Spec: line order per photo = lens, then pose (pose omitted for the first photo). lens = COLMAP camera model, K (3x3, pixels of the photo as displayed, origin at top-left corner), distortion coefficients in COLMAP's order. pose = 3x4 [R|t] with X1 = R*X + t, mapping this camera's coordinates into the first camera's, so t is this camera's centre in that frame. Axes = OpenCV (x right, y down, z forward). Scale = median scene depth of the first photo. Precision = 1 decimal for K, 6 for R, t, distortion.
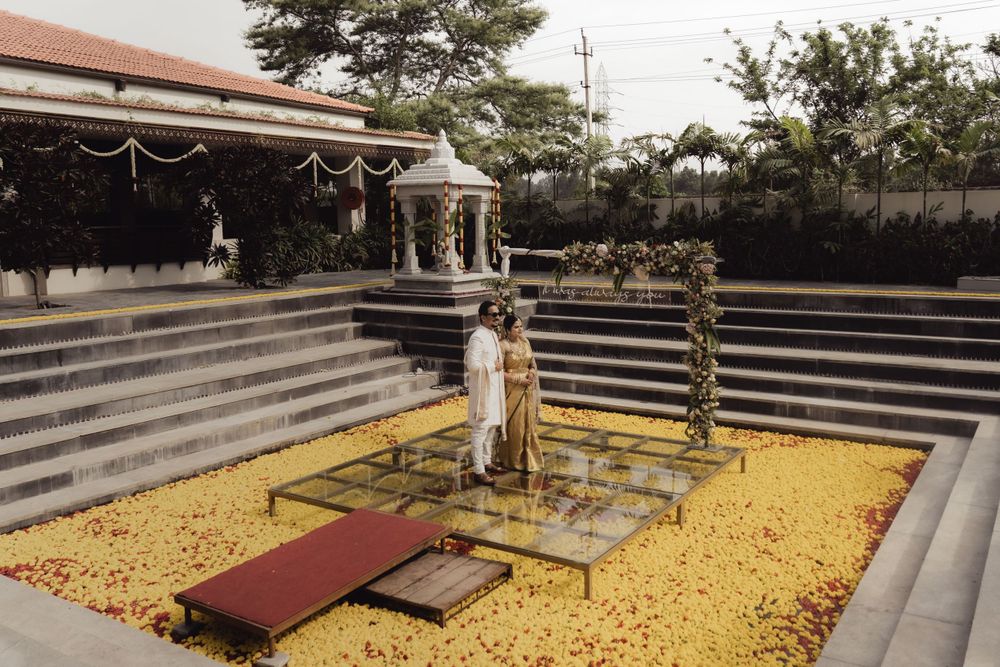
lens RADIAL K [[832.1, 0, 567.9], [0, 832.1, 297.4], [0, 0, 1]] dist [-0.003917, 0.004826]
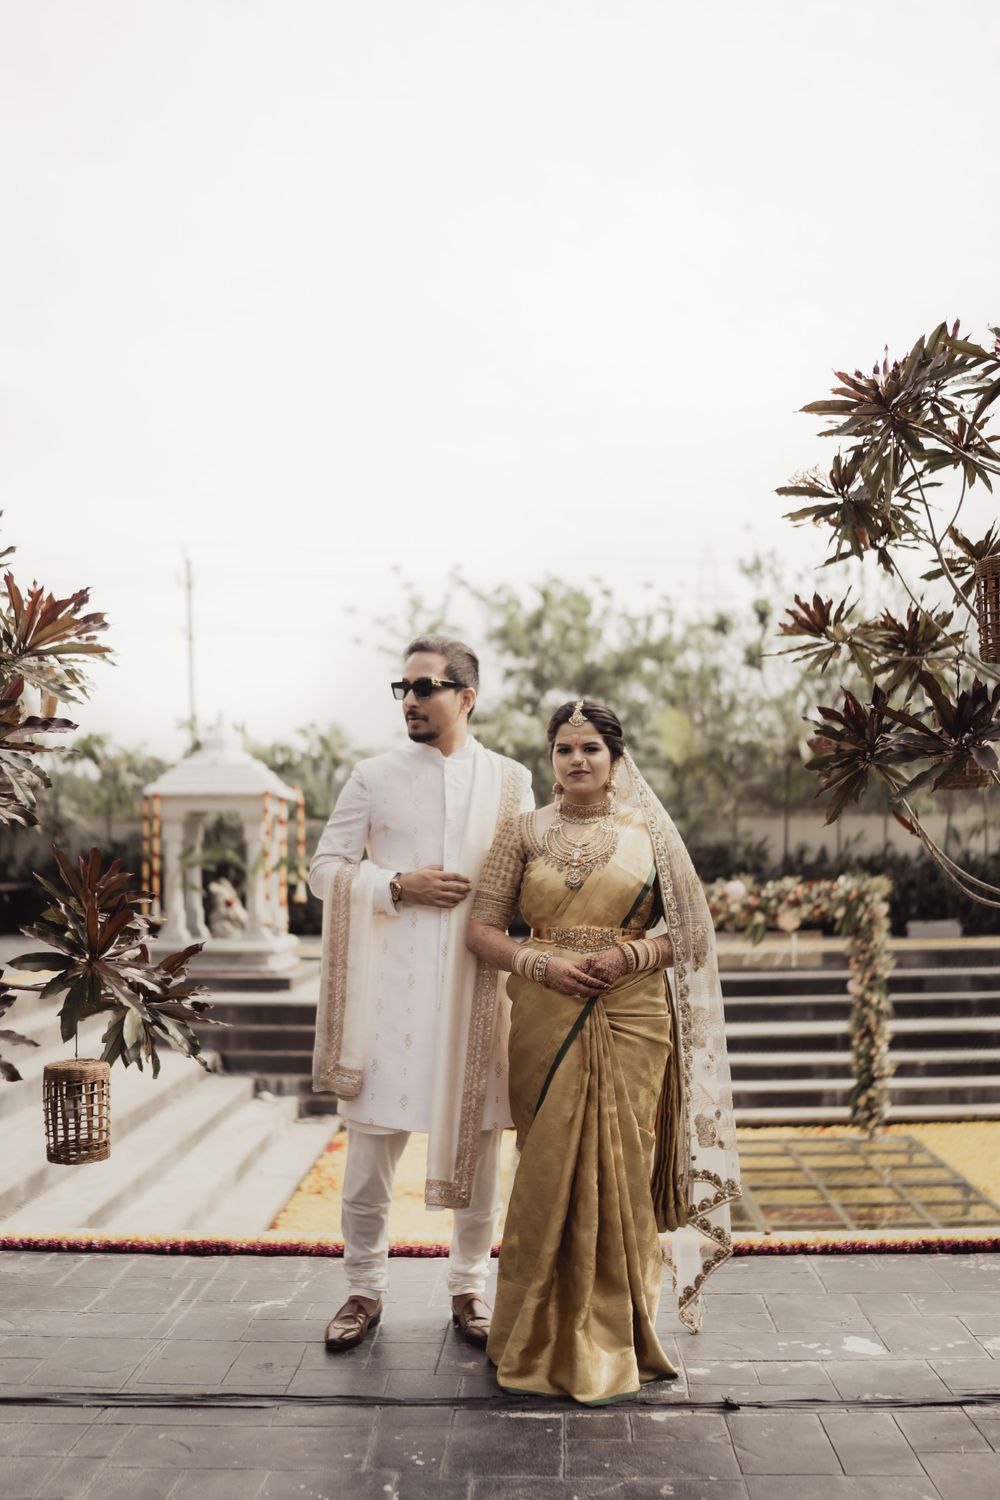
lens RADIAL K [[1471.5, 0, 496.2], [0, 1471.5, 755.5], [0, 0, 1]] dist [-0.175064, 0.165673]
pose [[0.876088, 0.033864, 0.480961, -0.703460], [0.043847, 0.987801, -0.149420, 0.008902], [-0.480153, 0.151993, 0.863916, -0.052260]]
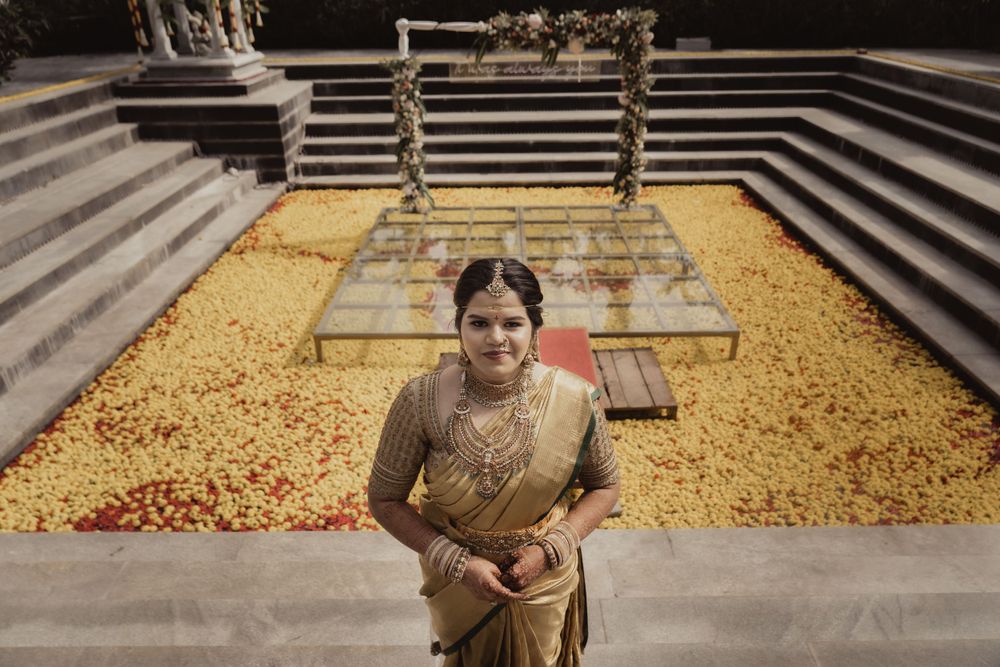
lens RADIAL K [[671.1, 0, 505.0], [0, 671.1, 330.0], [0, 0, 1]] dist [-0.015574, 0.002608]
pose [[0.860415, -0.233751, 0.452821, -0.376594], [0.049913, 0.922976, 0.381608, -0.021790], [-0.507144, -0.305739, 0.805809, 0.253350]]
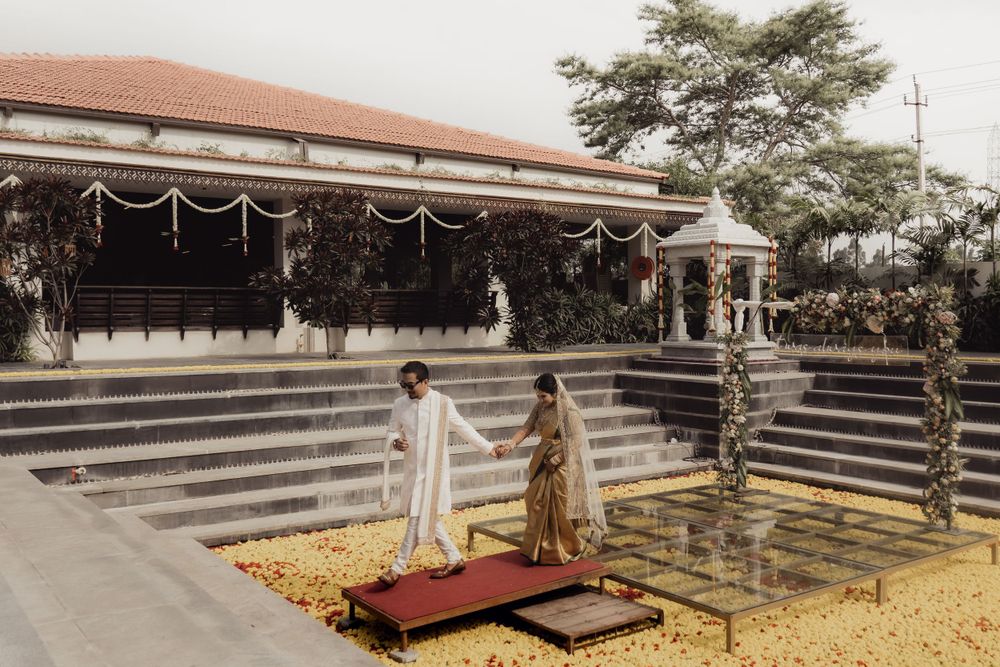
lens RADIAL K [[939.4, 0, 597.7], [0, 939.4, 334.9], [0, 0, 1]] dist [-0.009690, -0.004074]
pose [[0.934163, 0.015110, -0.356528, 0.147488], [-0.039311, 0.997380, -0.060732, 0.046687], [0.354676, 0.070749, 0.932309, -0.027487]]
